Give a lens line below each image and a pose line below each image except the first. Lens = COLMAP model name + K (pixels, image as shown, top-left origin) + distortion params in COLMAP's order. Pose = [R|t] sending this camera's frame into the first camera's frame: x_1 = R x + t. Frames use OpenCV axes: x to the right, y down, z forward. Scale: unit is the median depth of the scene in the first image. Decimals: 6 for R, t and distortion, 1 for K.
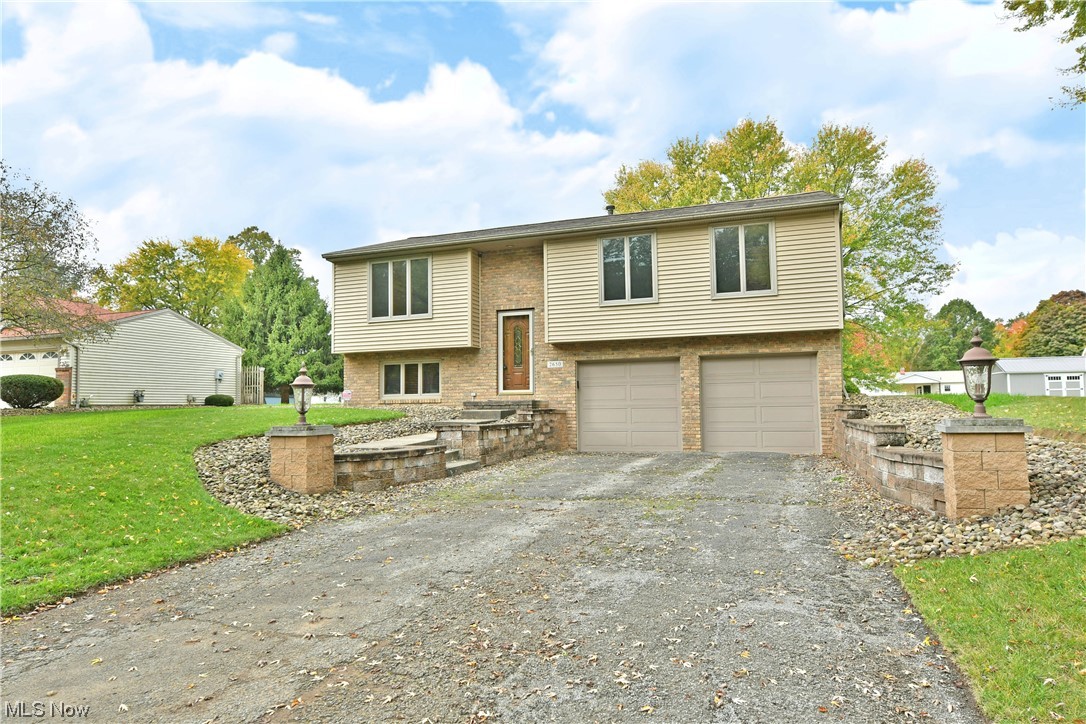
lens RADIAL K [[638.9, 0, 573.9], [0, 638.9, 343.1], [0, 0, 1]] dist [-0.010098, -0.003129]
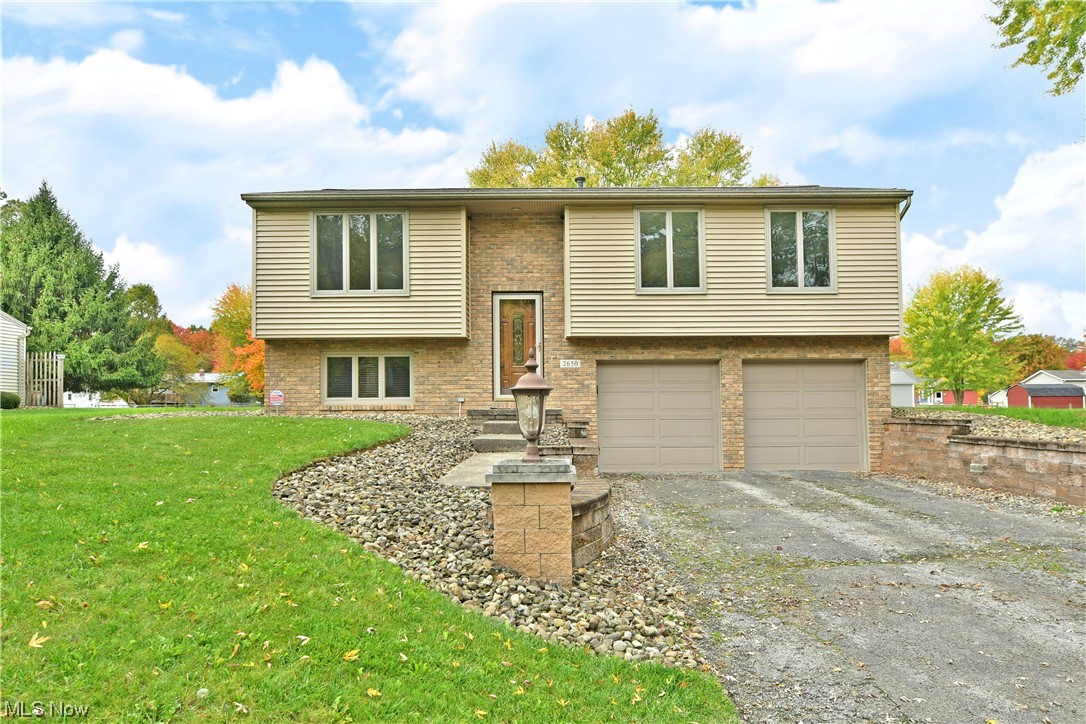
lens RADIAL K [[665.1, 0, 572.9], [0, 665.1, 363.8], [0, 0, 1]] dist [-0.007512, -0.005968]
pose [[0.952233, 0.030970, 0.303799, -0.270957], [-0.040234, 0.998895, 0.024280, 0.012899], [-0.302711, -0.035344, 0.952427, 0.204778]]
